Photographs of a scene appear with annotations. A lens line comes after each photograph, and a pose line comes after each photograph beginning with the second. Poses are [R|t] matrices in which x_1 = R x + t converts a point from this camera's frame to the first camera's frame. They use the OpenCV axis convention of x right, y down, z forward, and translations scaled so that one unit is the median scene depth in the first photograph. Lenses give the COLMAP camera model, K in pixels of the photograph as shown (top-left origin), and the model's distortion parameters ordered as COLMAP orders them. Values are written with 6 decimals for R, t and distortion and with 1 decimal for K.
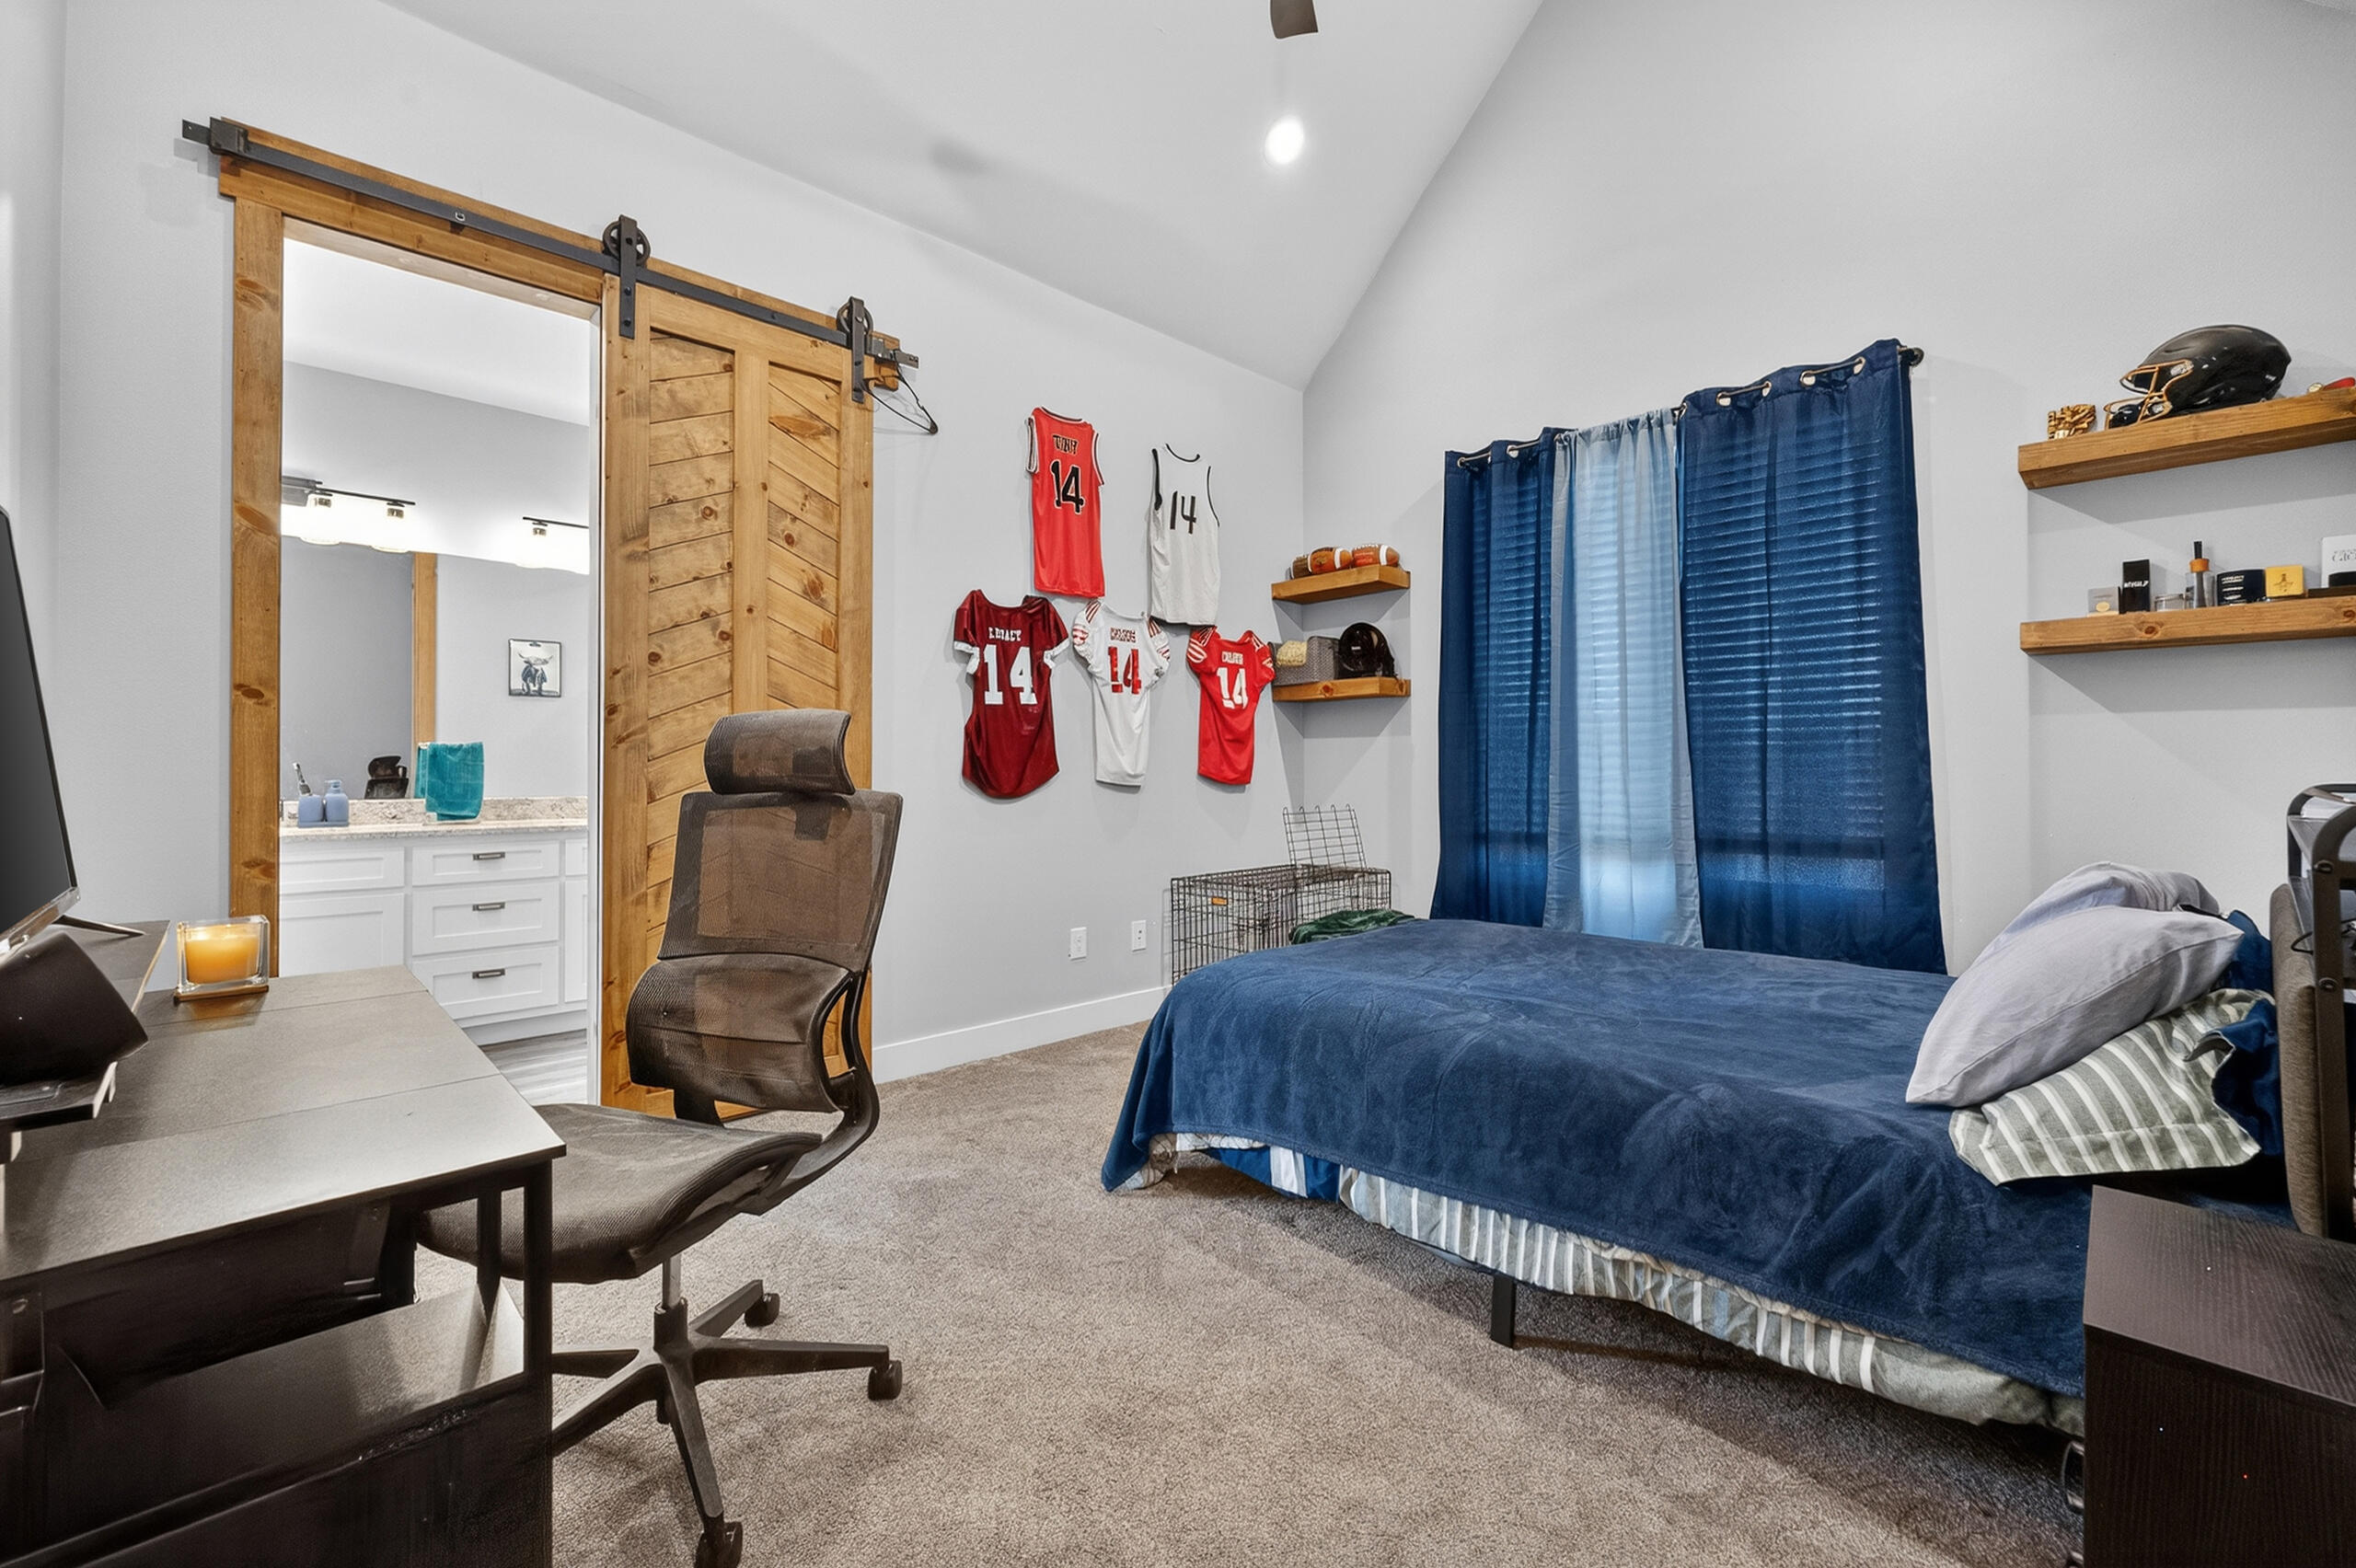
lens RADIAL K [[968.1, 0, 1163.0], [0, 968.1, 784.7], [0, 0, 1]] dist [0.003116, 0.000637]
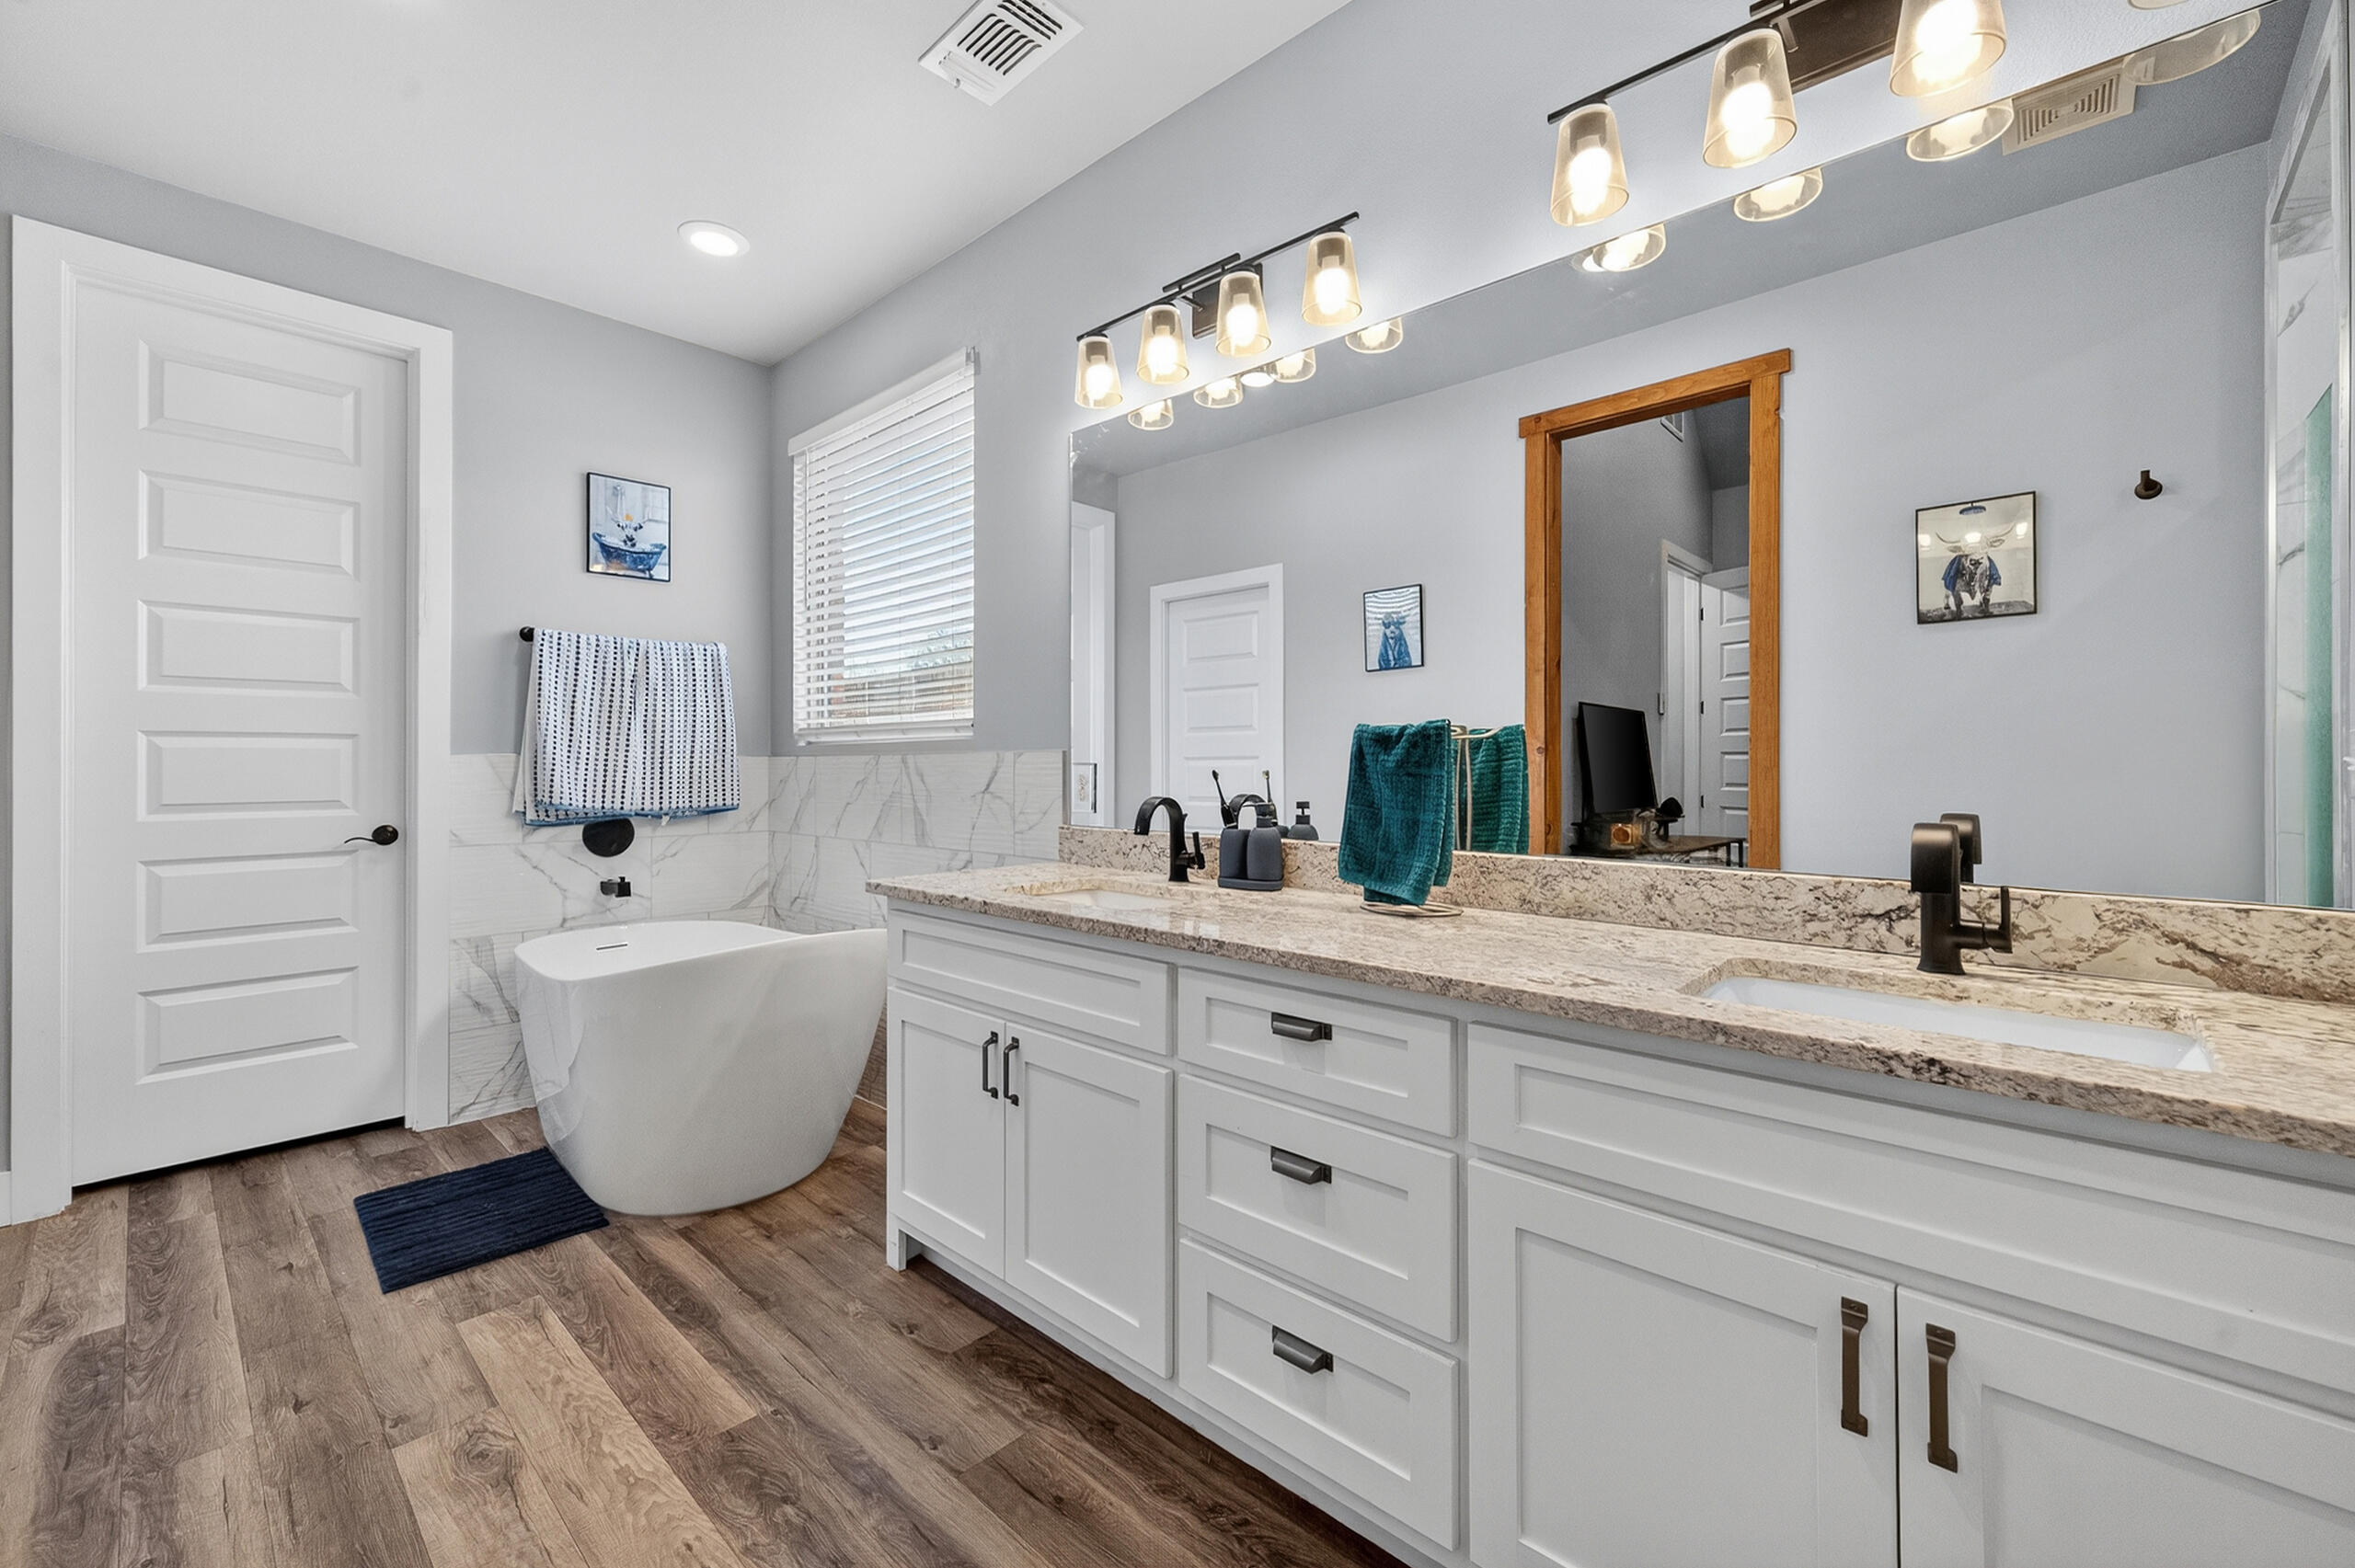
lens RADIAL K [[952.3, 0, 1170.7], [0, 952.3, 757.4], [0, 0, 1]] dist [-0.000606, -0.000133]
pose [[0.057312, -0.008373, -0.998321, -0.208459], [-0.005653, 0.999946, -0.008712, -0.017094], [0.998340, 0.006143, 0.057262, 0.589014]]
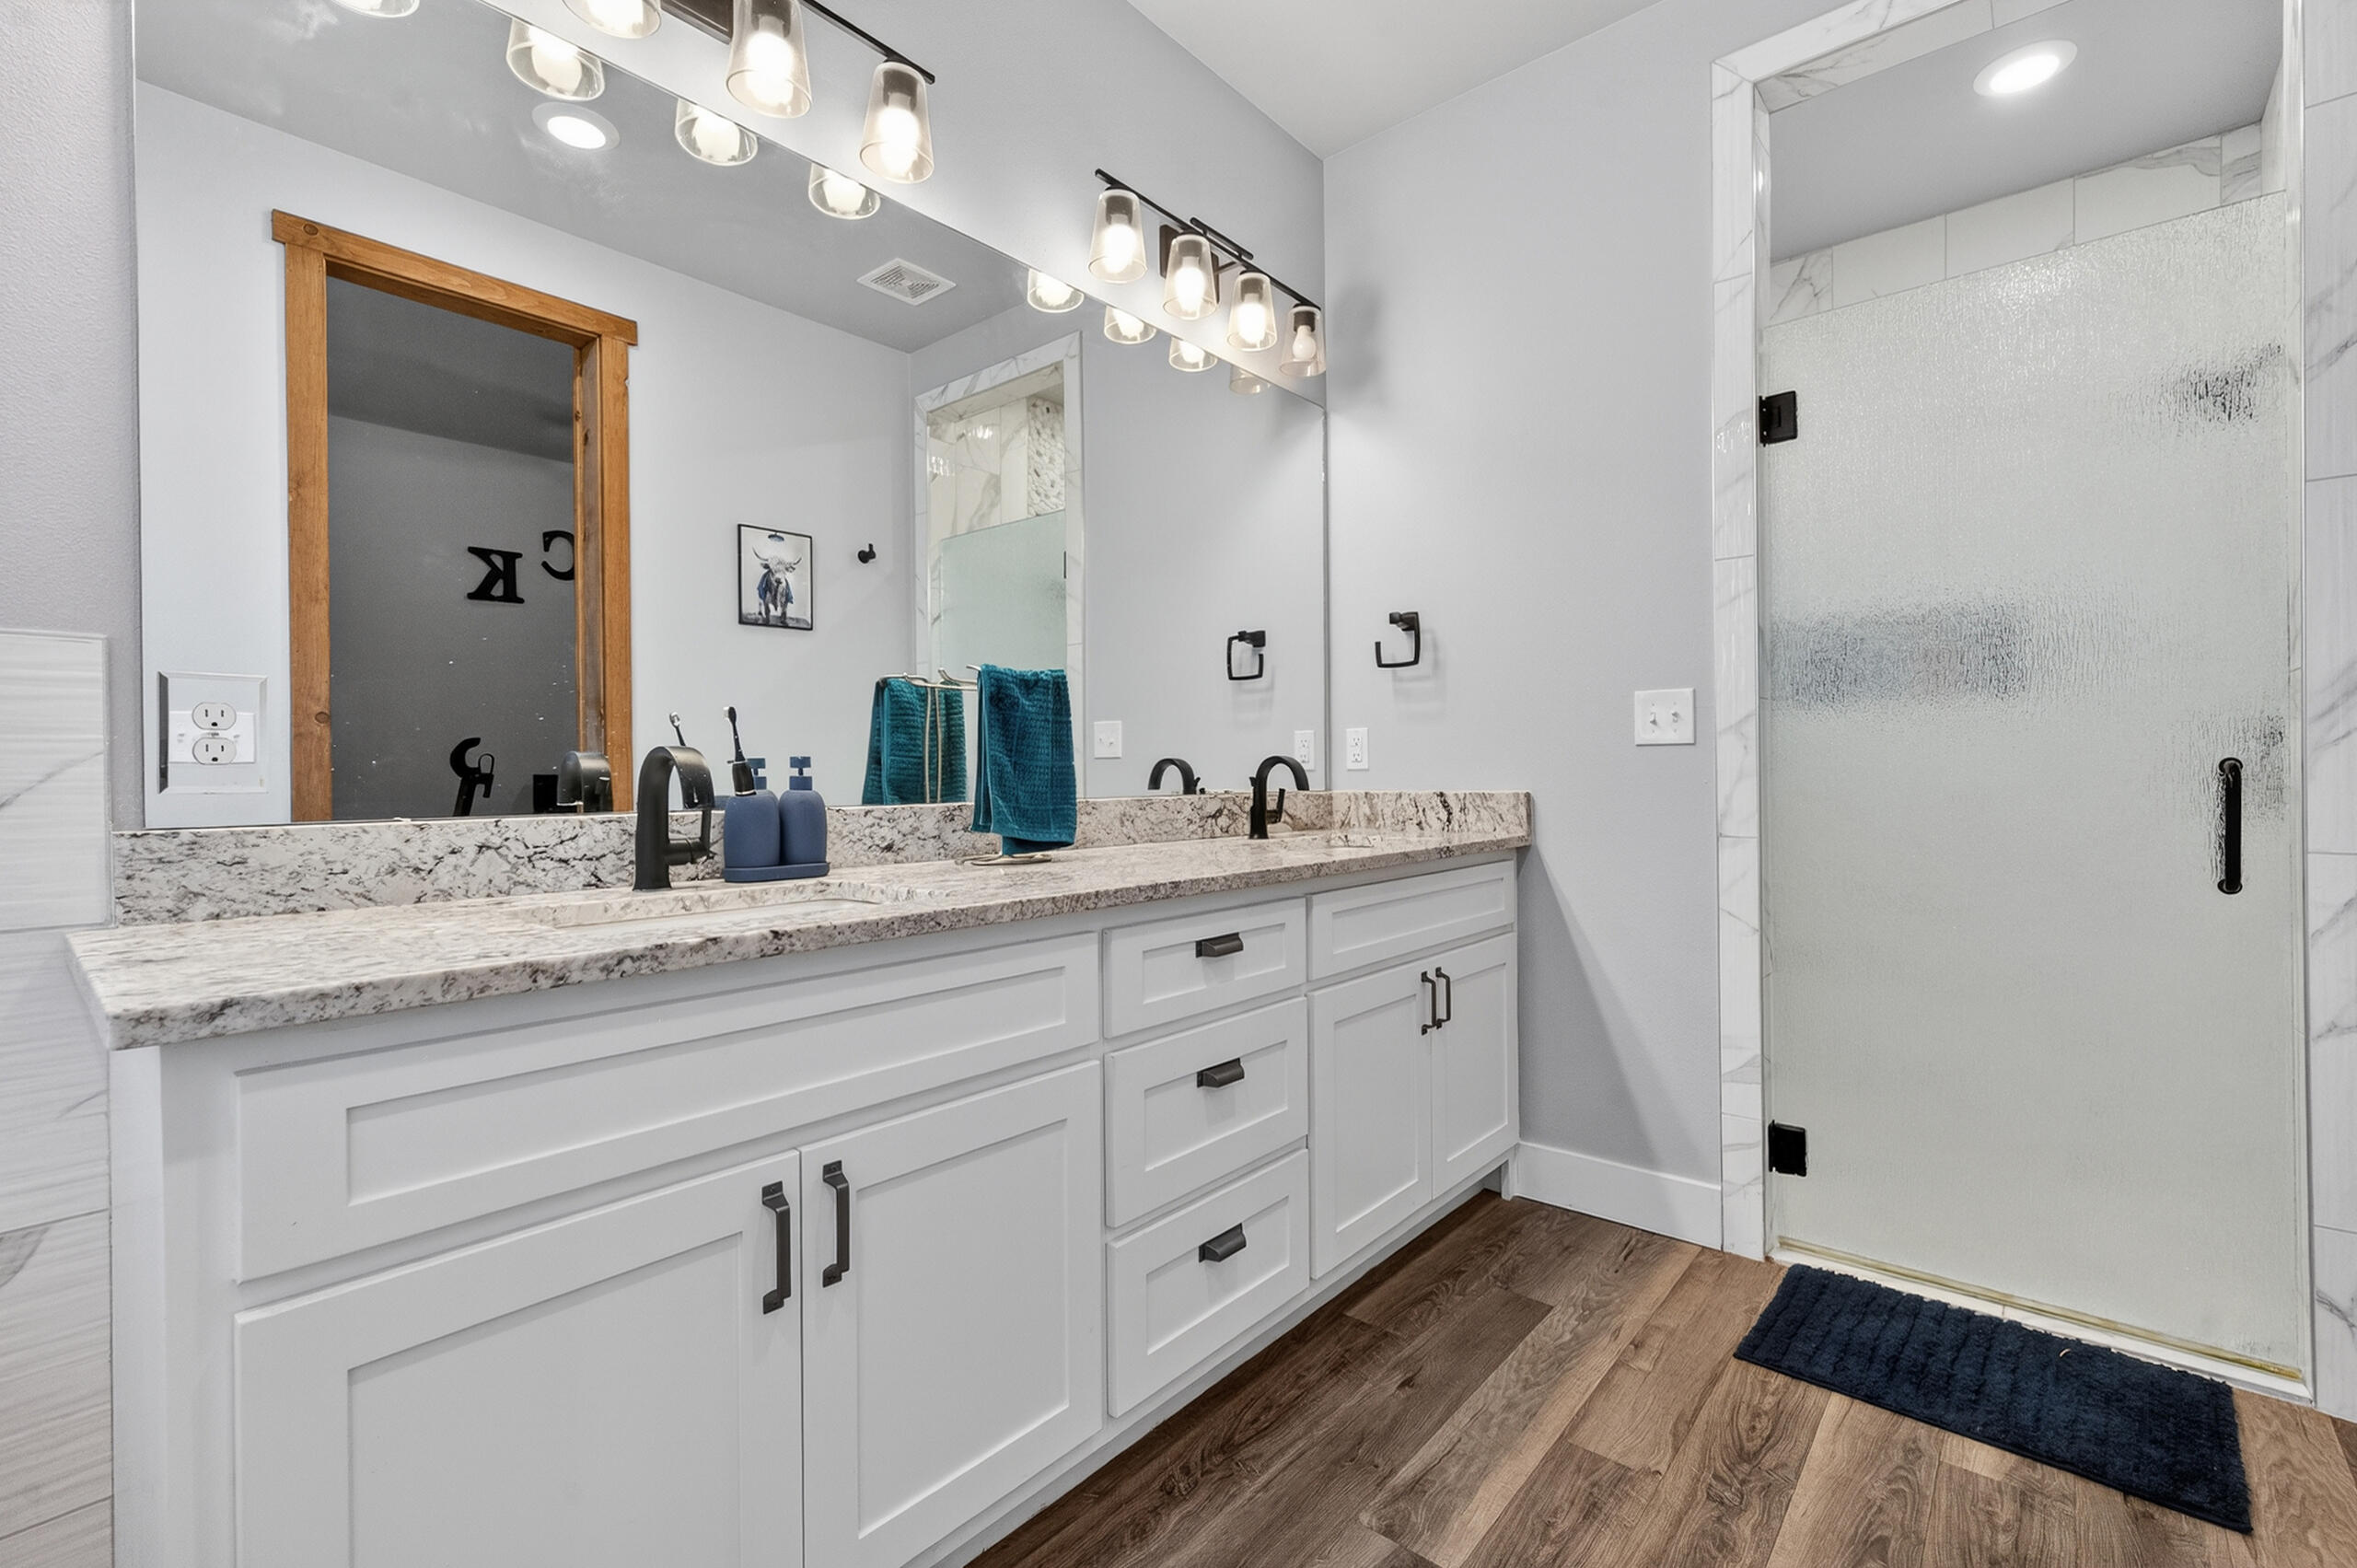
lens RADIAL K [[1035.5, 0, 1178.5], [0, 1035.5, 784.0], [0, 0, 1]] dist [0.002086, -0.000125]
pose [[0.994961, -0.010687, 0.099695, -0.477642], [0.010440, 0.999941, 0.003003, 0.003521], [-0.099721, -0.001947, 0.995014, 0.364696]]
